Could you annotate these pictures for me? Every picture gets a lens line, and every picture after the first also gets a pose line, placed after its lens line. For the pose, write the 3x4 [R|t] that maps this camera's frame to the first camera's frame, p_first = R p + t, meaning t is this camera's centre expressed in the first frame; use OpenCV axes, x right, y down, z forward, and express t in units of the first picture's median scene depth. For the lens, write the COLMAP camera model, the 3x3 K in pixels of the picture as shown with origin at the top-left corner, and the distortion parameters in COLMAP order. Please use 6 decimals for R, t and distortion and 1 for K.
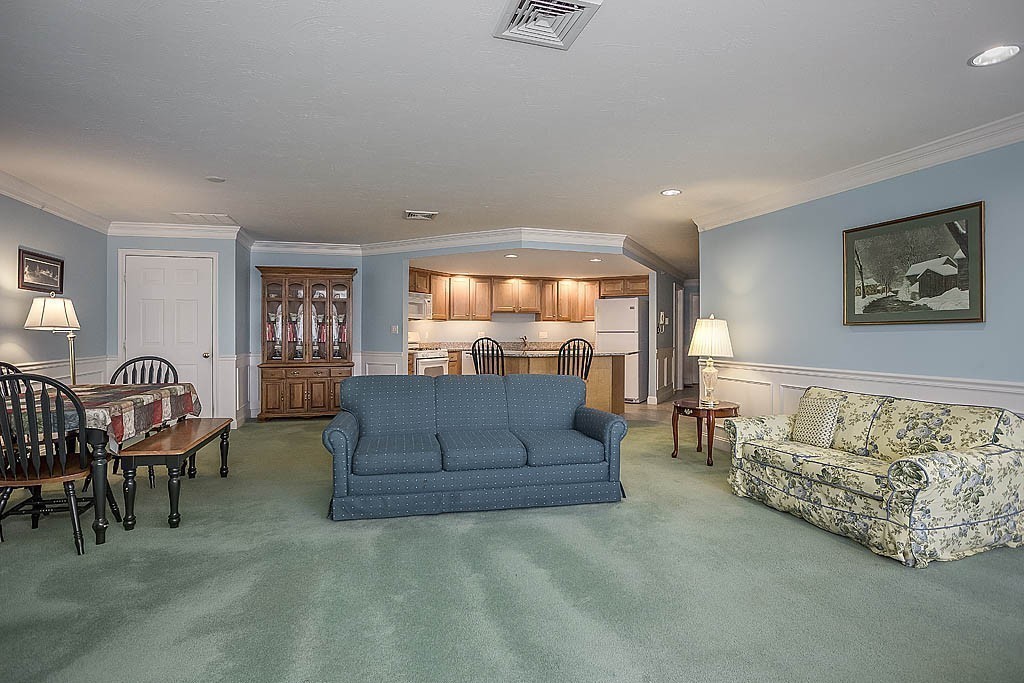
lens RADIAL K [[528.4, 0, 512.0], [0, 528.4, 341.5], [0, 0, 1]] dist [-0.071246, 0.033721]
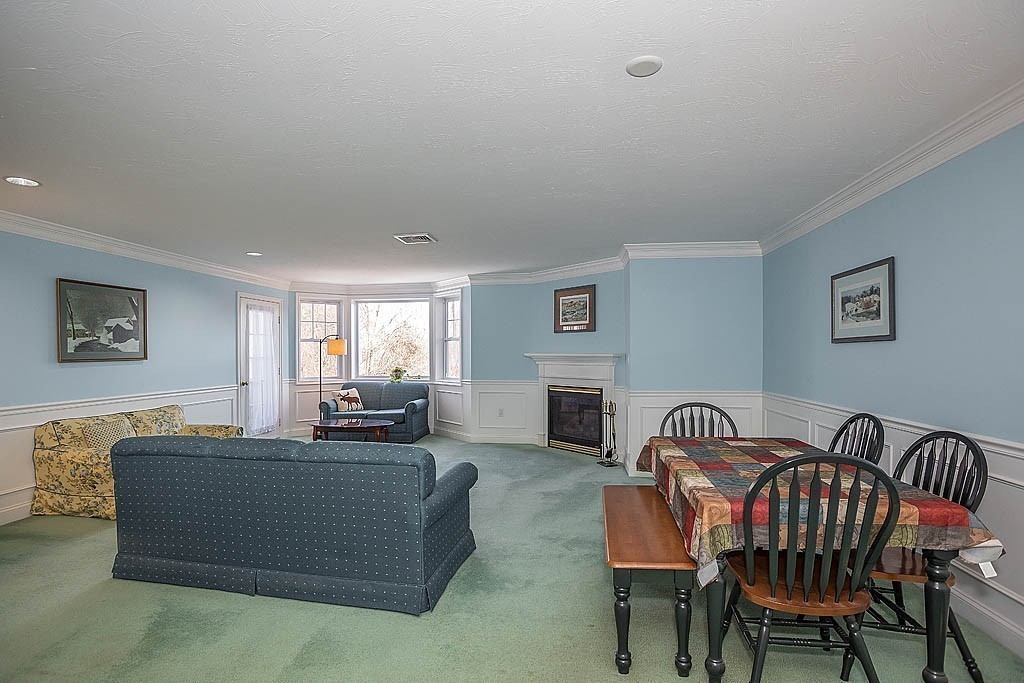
lens RADIAL K [[516.8, 0, 512.5], [0, 516.8, 355.9], [0, 0, 1]] dist [-0.068717, 0.030540]
pose [[-0.918889, -0.001733, 0.394512, -0.608642], [0.008569, 0.999667, 0.024349, -0.054838], [-0.394423, 0.025754, -0.918568, 1.395929]]
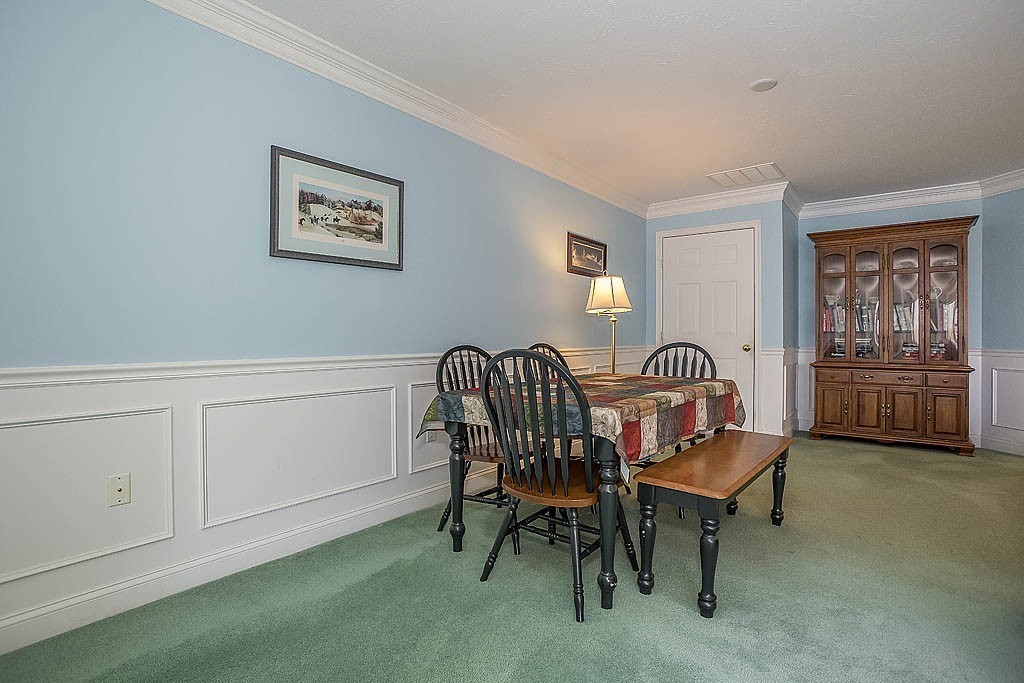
lens RADIAL K [[507.2, 0, 509.5], [0, 507.2, 326.2], [0, 0, 1]] dist [-0.068503, 0.028806]
pose [[0.575109, -0.014242, -0.817953, -0.220651], [-0.017030, 0.999423, -0.029376, 0.030185], [0.817900, 0.030824, 0.574535, 0.329525]]
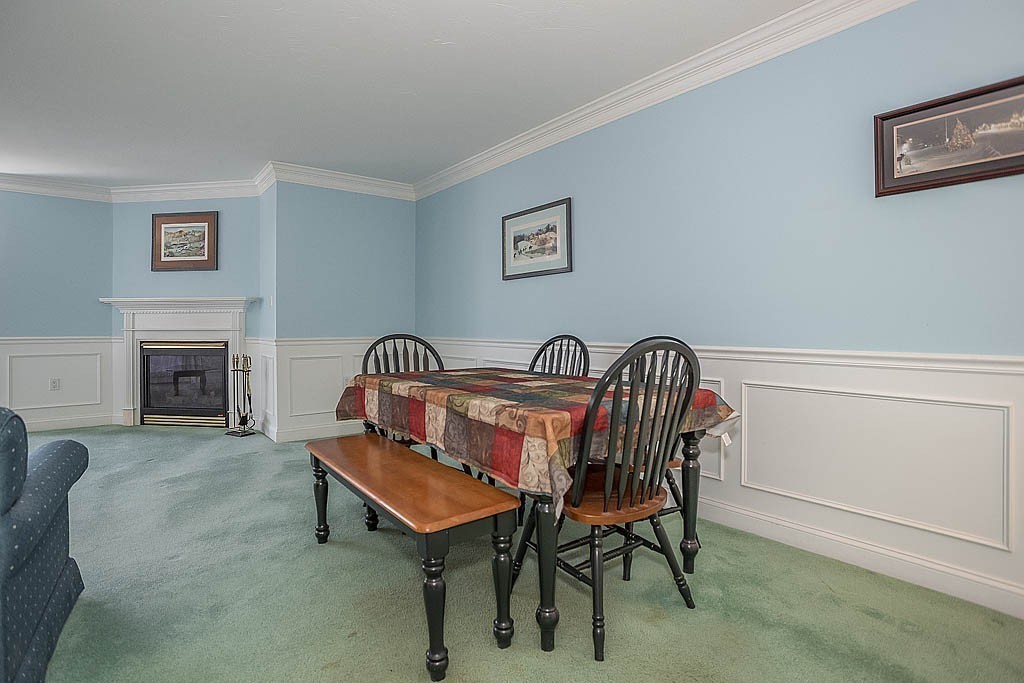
lens RADIAL K [[507.2, 0, 509.5], [0, 507.2, 326.2], [0, 0, 1]] dist [-0.068503, 0.028806]
pose [[-0.927761, 0.000416, -0.373175, -0.444392], [-0.006896, 0.999809, 0.018260, 0.013159], [0.373112, 0.019514, -0.927581, 1.248502]]
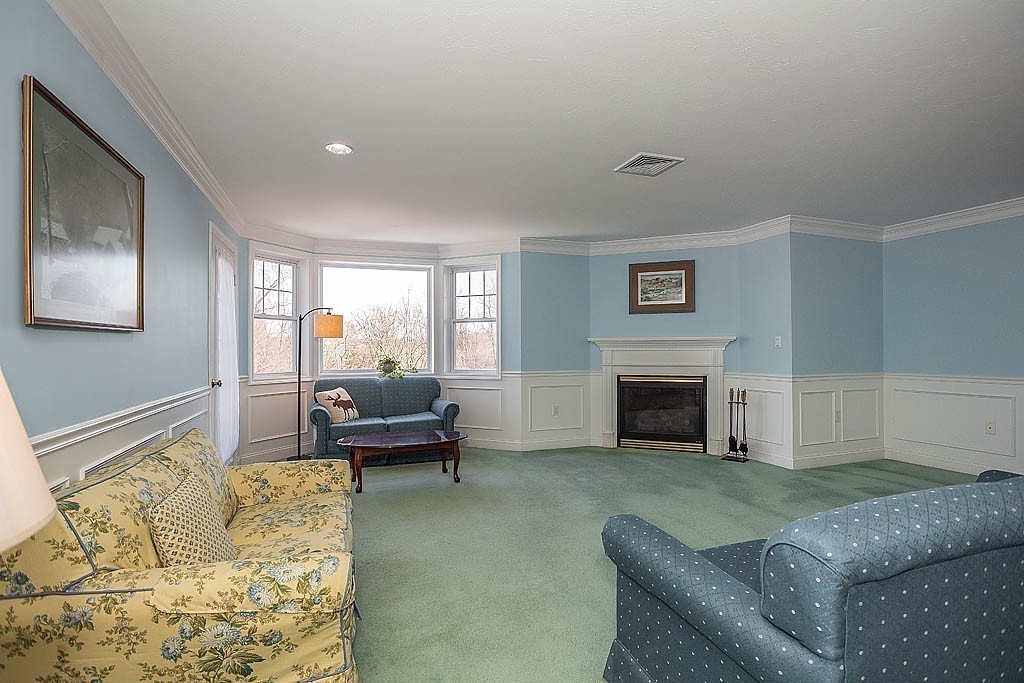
lens RADIAL K [[507.4, 0, 512.0], [0, 507.4, 341.5], [0, 0, 1]] dist [-0.021880, 0.000301]
pose [[-0.997344, -0.000601, -0.072837, 0.289058], [-0.000765, 0.999997, 0.002215, -0.016148], [0.072835, 0.002265, -0.997341, 1.205447]]
